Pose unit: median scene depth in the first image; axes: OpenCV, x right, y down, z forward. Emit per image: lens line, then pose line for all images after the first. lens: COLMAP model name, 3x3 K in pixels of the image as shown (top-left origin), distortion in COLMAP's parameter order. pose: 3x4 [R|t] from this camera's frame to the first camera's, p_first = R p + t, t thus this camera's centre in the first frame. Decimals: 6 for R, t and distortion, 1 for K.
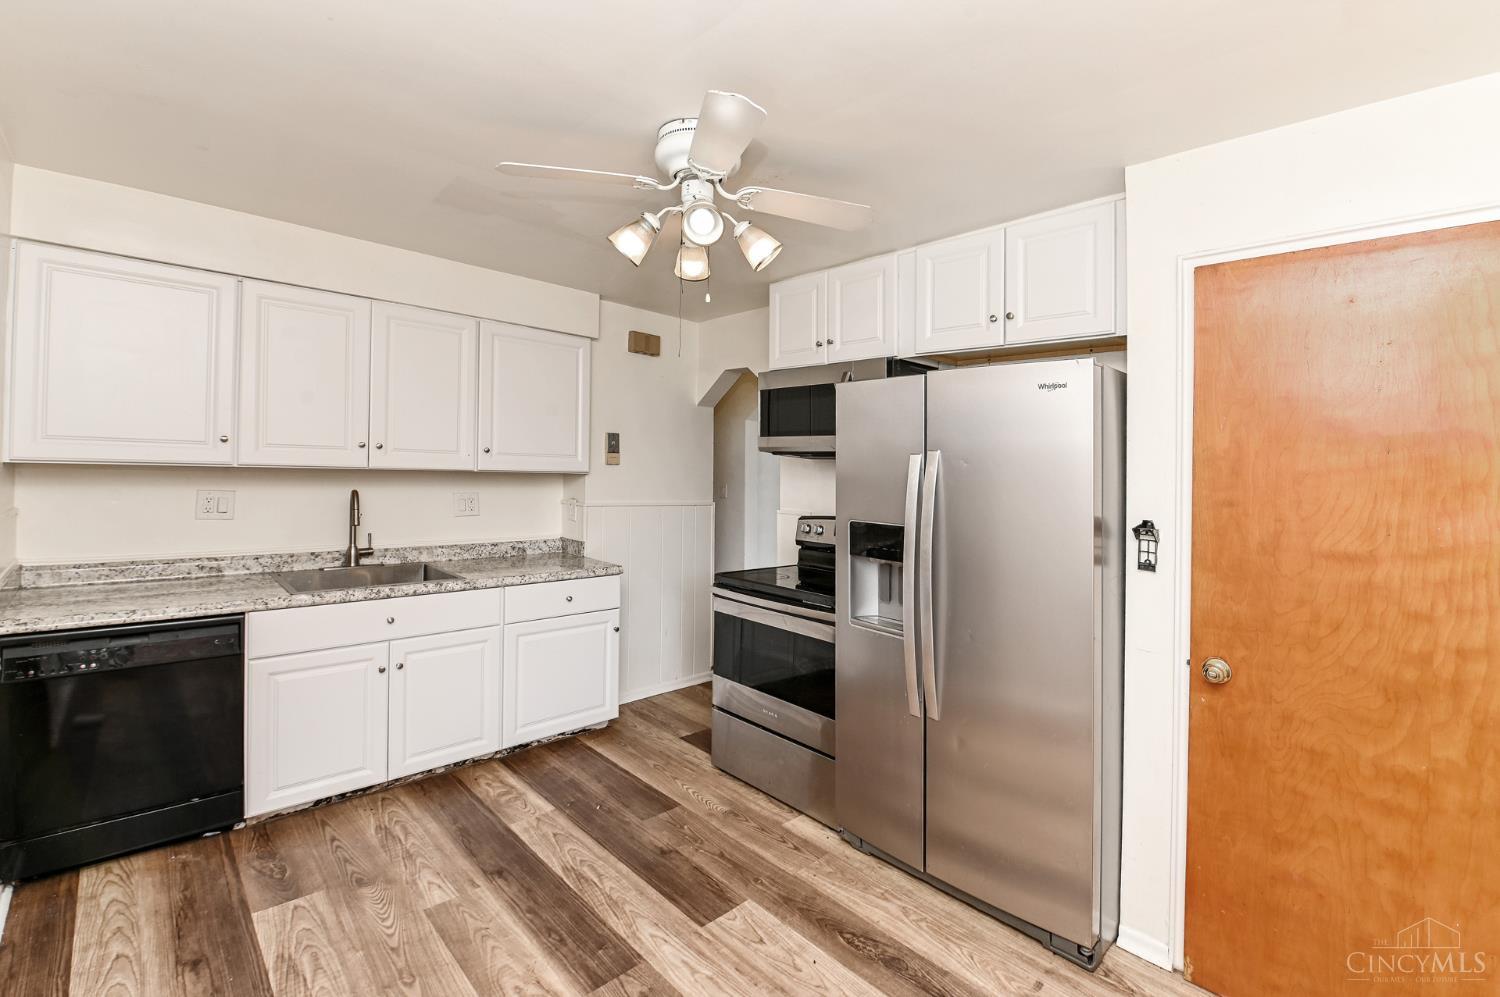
lens RADIAL K [[674.1, 0, 773.8], [0, 674.1, 484.0], [0, 0, 1]] dist [0.000363, -0.010827]
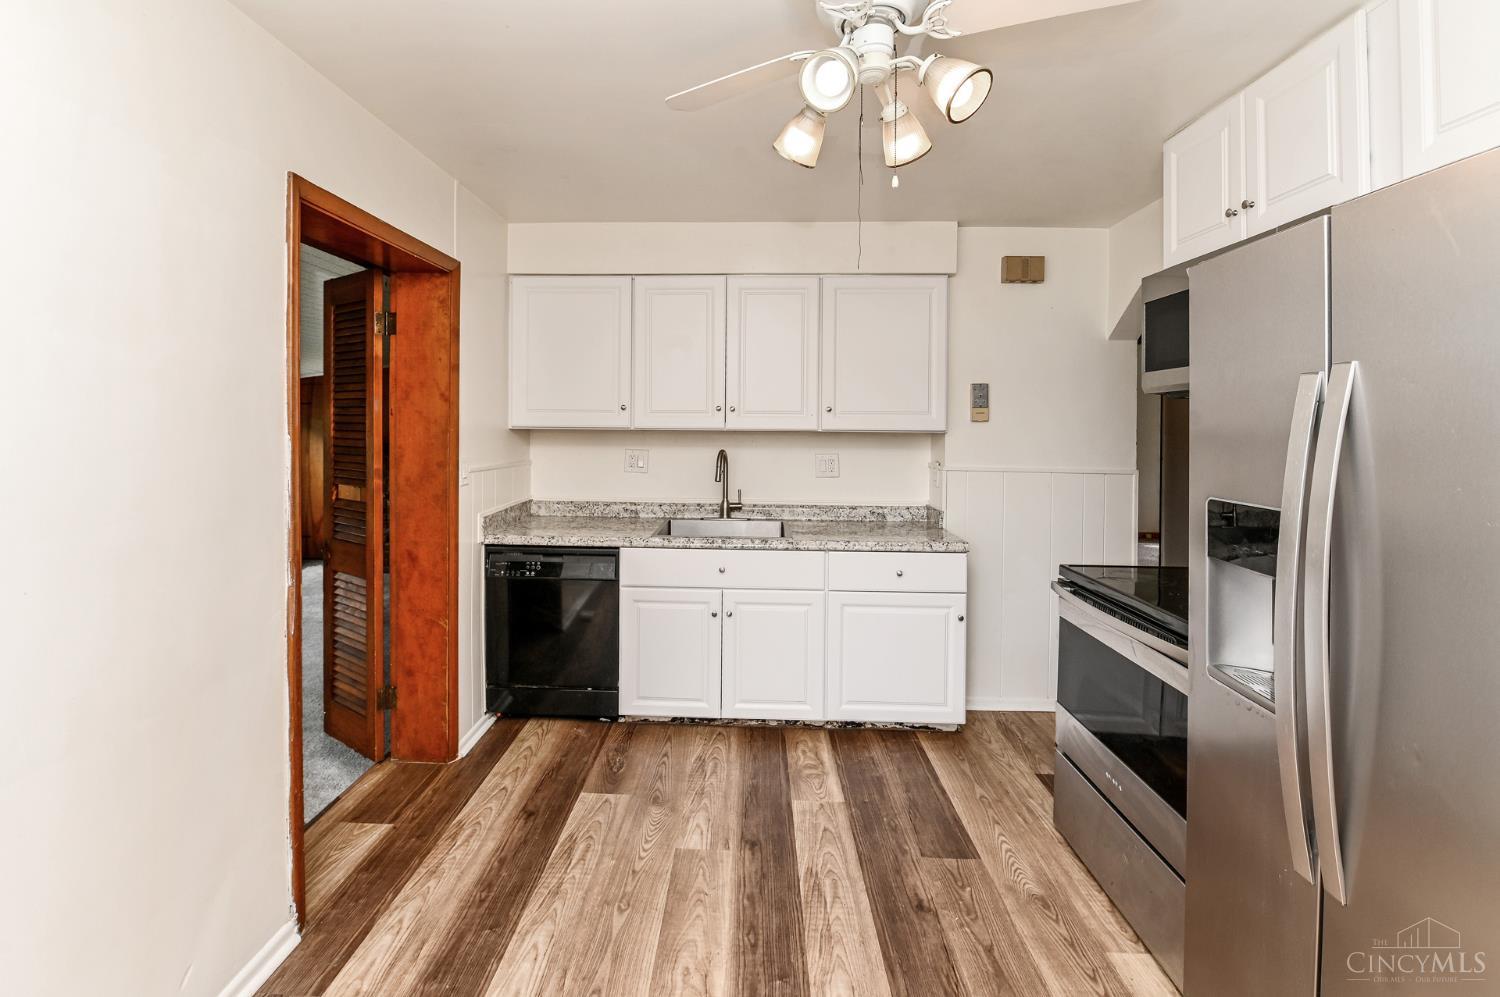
lens RADIAL K [[687.9, 0, 771.0], [0, 687.9, 459.1], [0, 0, 1]] dist [0.000270, -0.012892]
pose [[0.674270, 0.008391, -0.738437, 0.294926], [-0.004352, 0.999963, 0.007389, 0.017073], [0.738472, -0.001769, 0.674282, 0.318044]]
